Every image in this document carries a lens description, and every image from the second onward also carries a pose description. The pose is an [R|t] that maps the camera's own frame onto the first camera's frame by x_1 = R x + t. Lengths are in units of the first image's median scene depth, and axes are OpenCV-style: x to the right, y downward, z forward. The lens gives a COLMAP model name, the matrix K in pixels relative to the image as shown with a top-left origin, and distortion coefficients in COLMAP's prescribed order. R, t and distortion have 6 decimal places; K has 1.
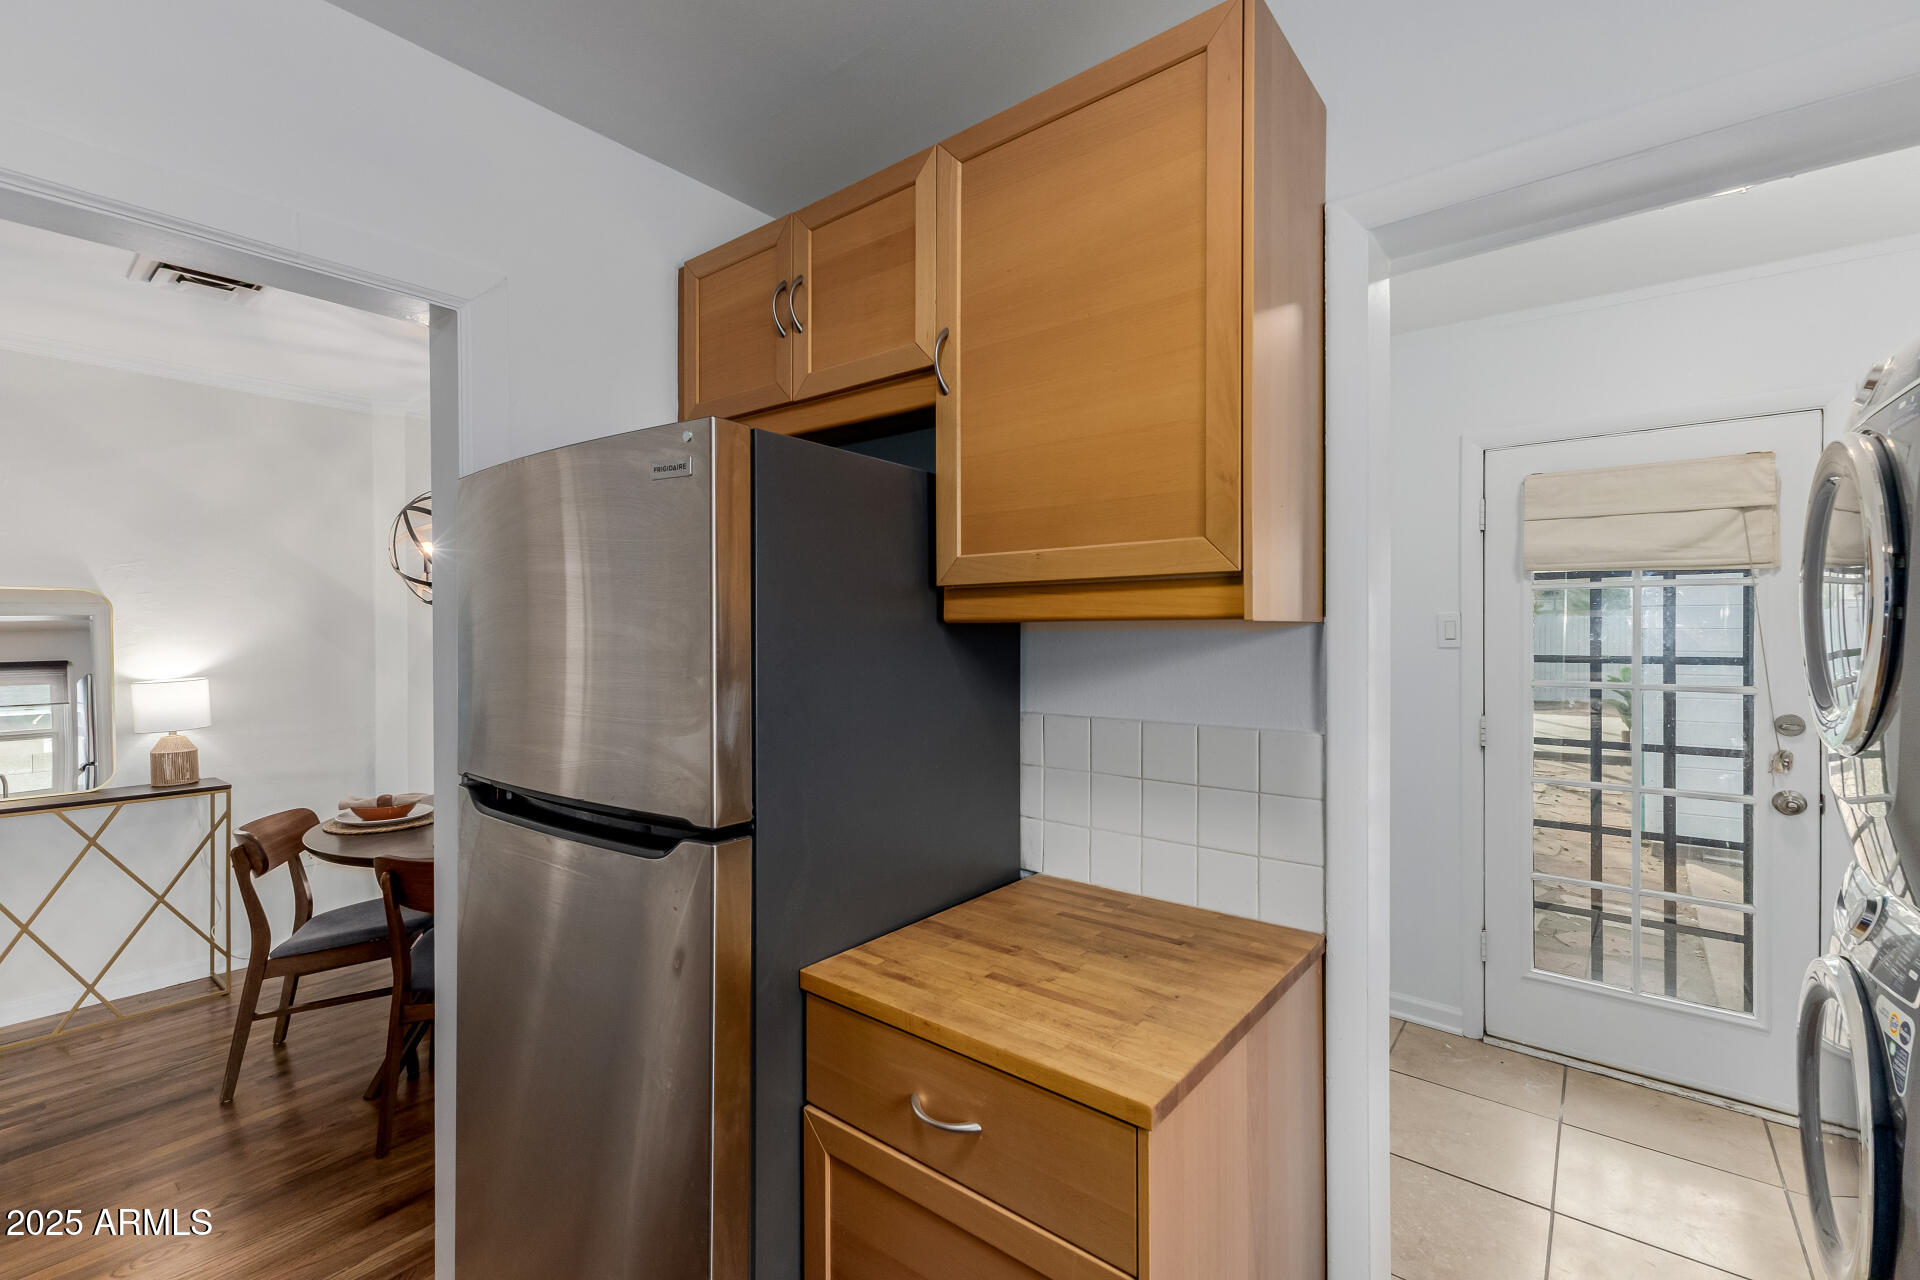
lens RADIAL K [[840.5, 0, 965.8], [0, 840.5, 637.4], [0, 0, 1]] dist [0.014569, -0.000226]
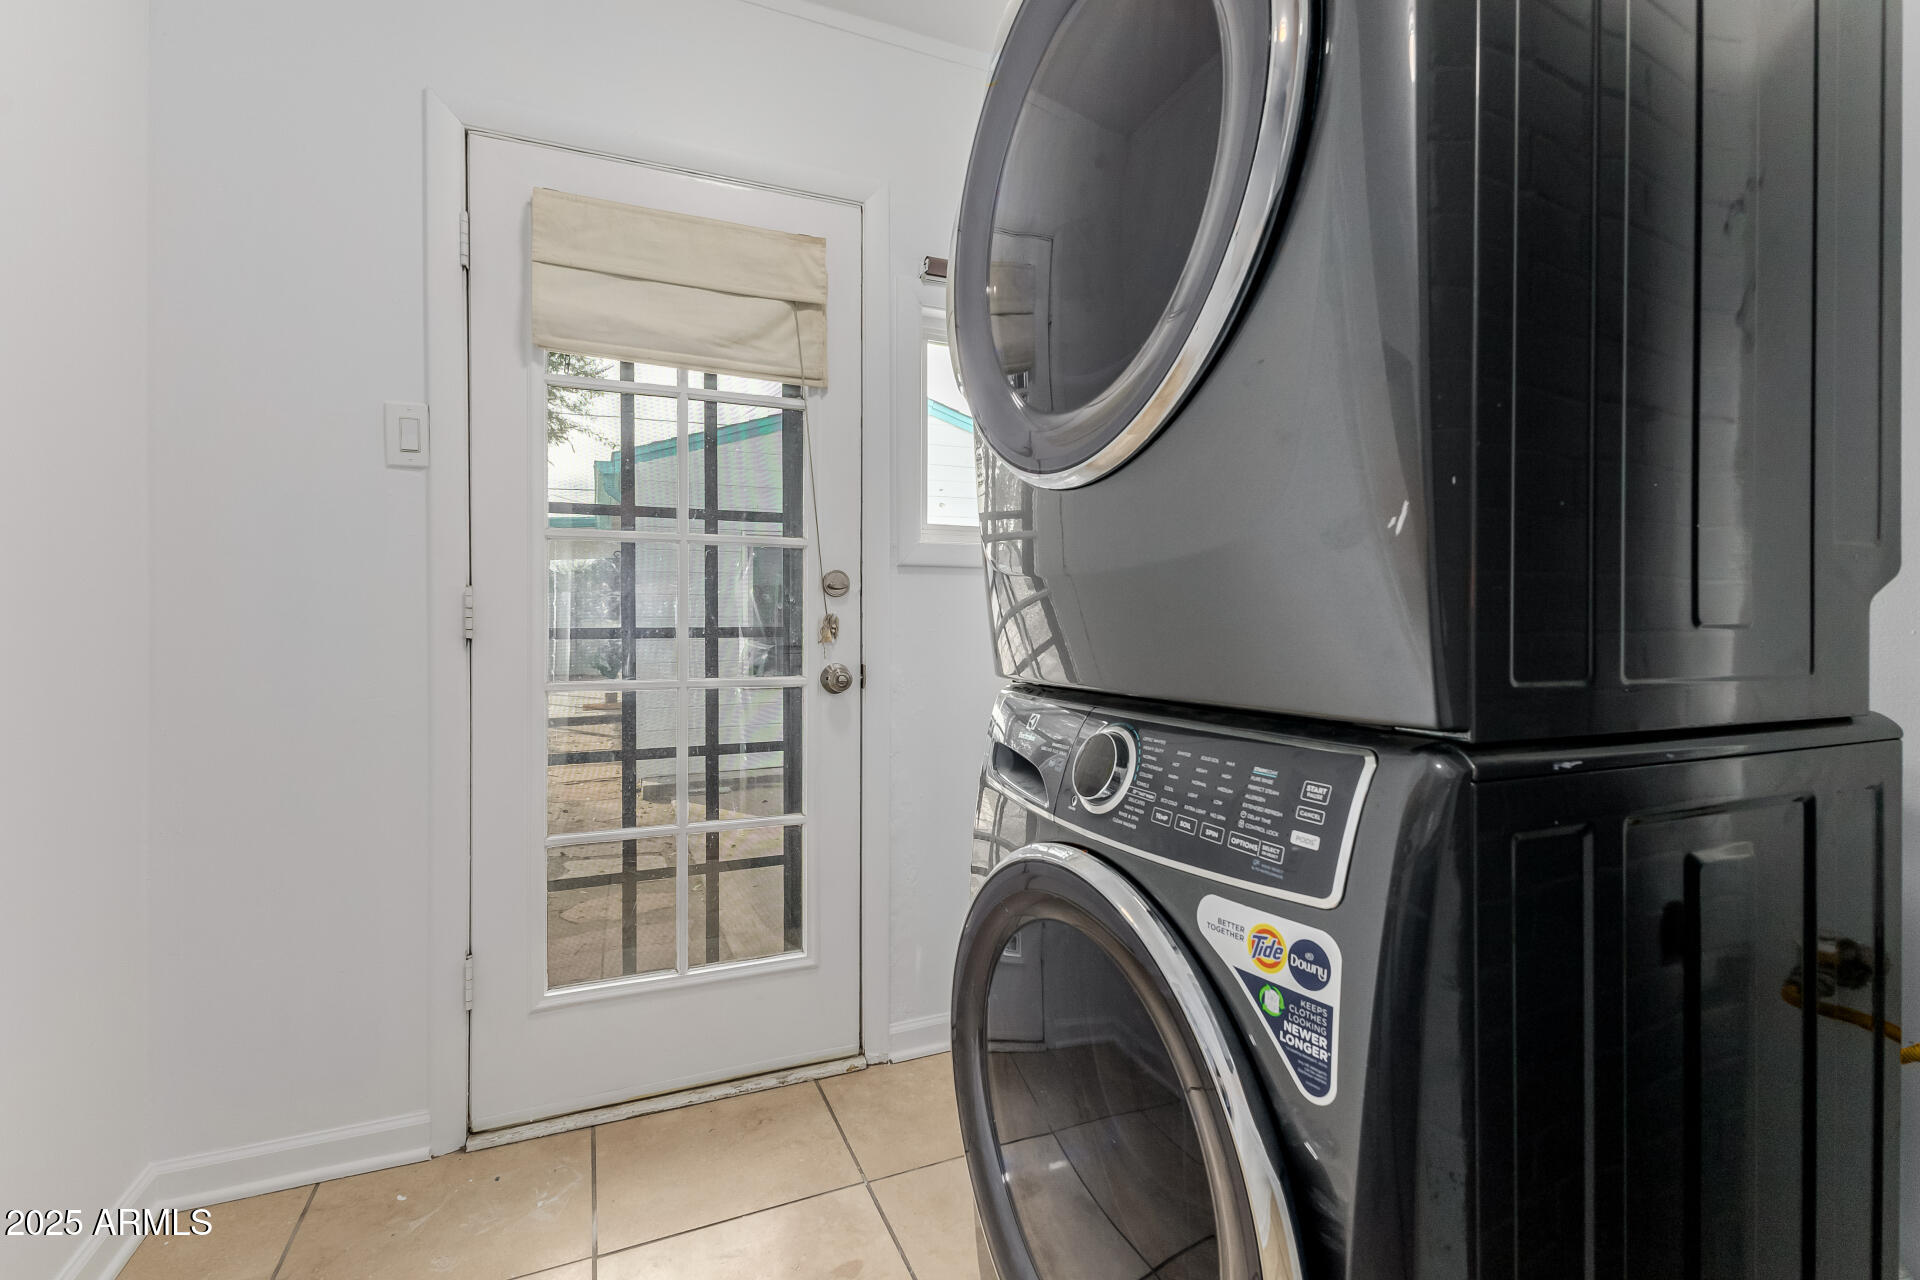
lens RADIAL K [[853.6, 0, 965.8], [0, 853.6, 623.3], [0, 0, 1]] dist [0.017235, -0.000019]
pose [[0.477380, -0.002345, 0.878694, 0.289292], [0.004924, 0.999988, -0.000006, 0.134184], [-0.878683, 0.004330, 0.477385, 0.471753]]
